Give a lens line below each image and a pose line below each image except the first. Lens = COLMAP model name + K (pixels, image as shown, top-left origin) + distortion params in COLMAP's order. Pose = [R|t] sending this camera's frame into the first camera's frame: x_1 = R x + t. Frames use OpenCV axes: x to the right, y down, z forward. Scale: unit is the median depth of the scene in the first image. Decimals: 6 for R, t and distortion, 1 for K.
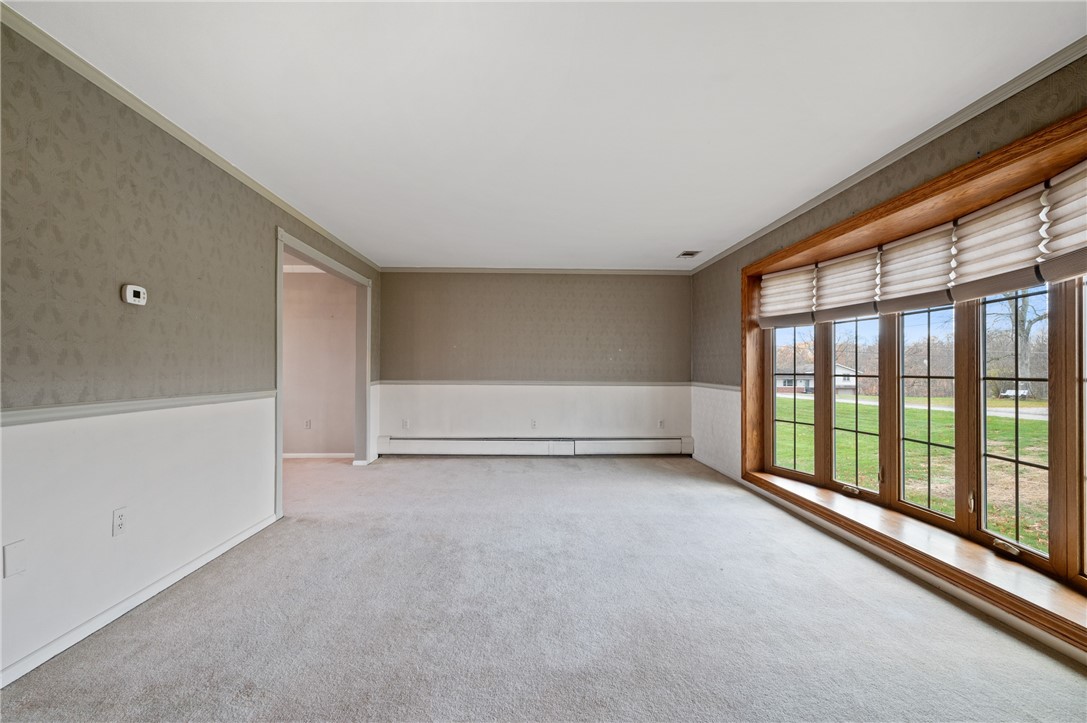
lens RADIAL K [[470.3, 0, 540.5], [0, 470.3, 365.8], [0, 0, 1]] dist [-0.004261, -0.000645]
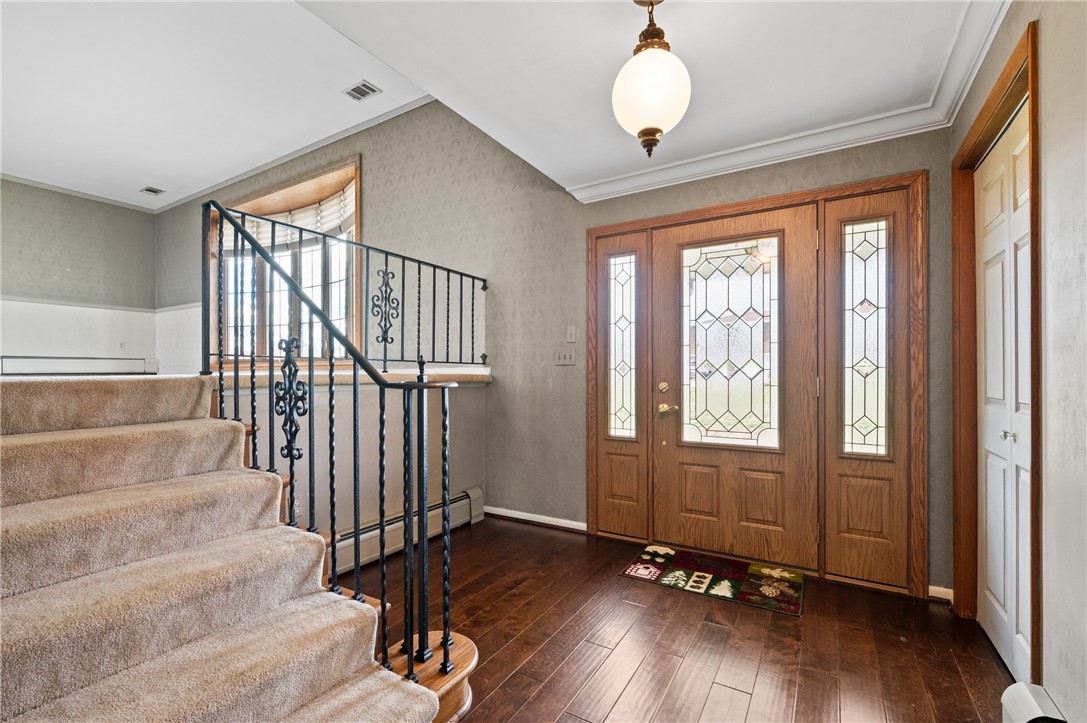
lens RADIAL K [[470.3, 0, 540.2], [0, 470.3, 370.8], [0, 0, 1]] dist [-0.004261, -0.000645]
pose [[0.545590, -0.004951, 0.838037, -0.122551], [-0.001461, 0.999975, 0.006859, 0.178976], [-0.838051, -0.004966, 0.545570, -0.400563]]
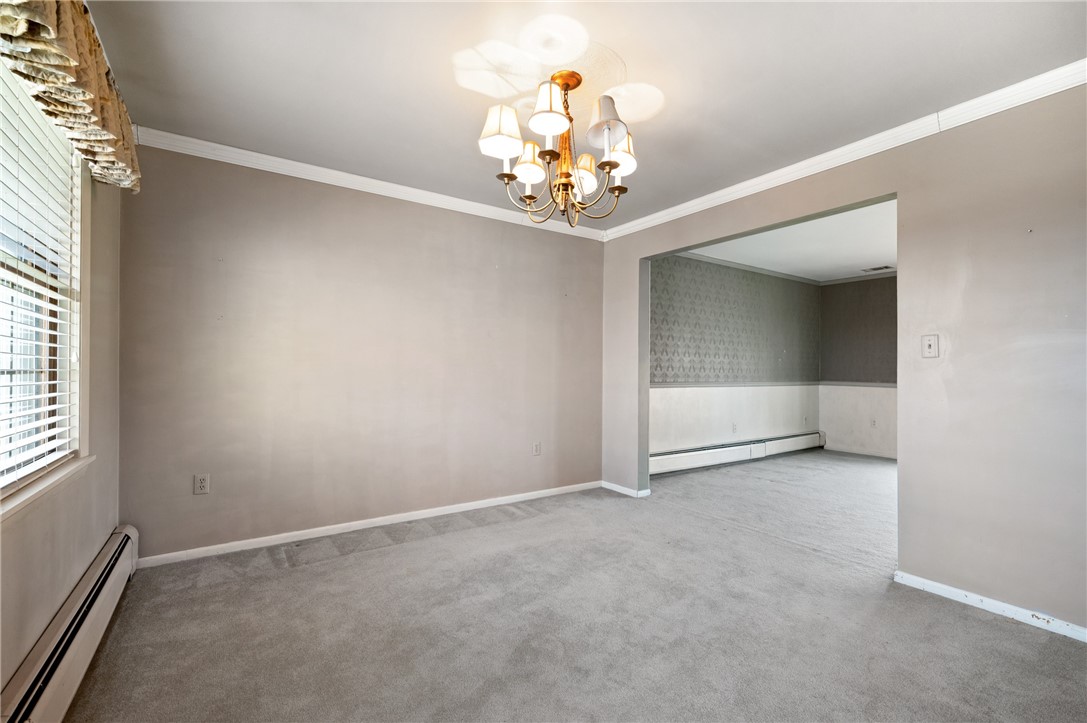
lens RADIAL K [[470.3, 0, 544.0], [0, 470.3, 362.9], [0, 0, 1]] dist [-0.004261, -0.000645]
pose [[0.845497, 0.011066, 0.533865, -0.852589], [-0.008214, 0.999936, -0.007719, 0.004636], [-0.533916, 0.002141, 0.845535, 0.419714]]
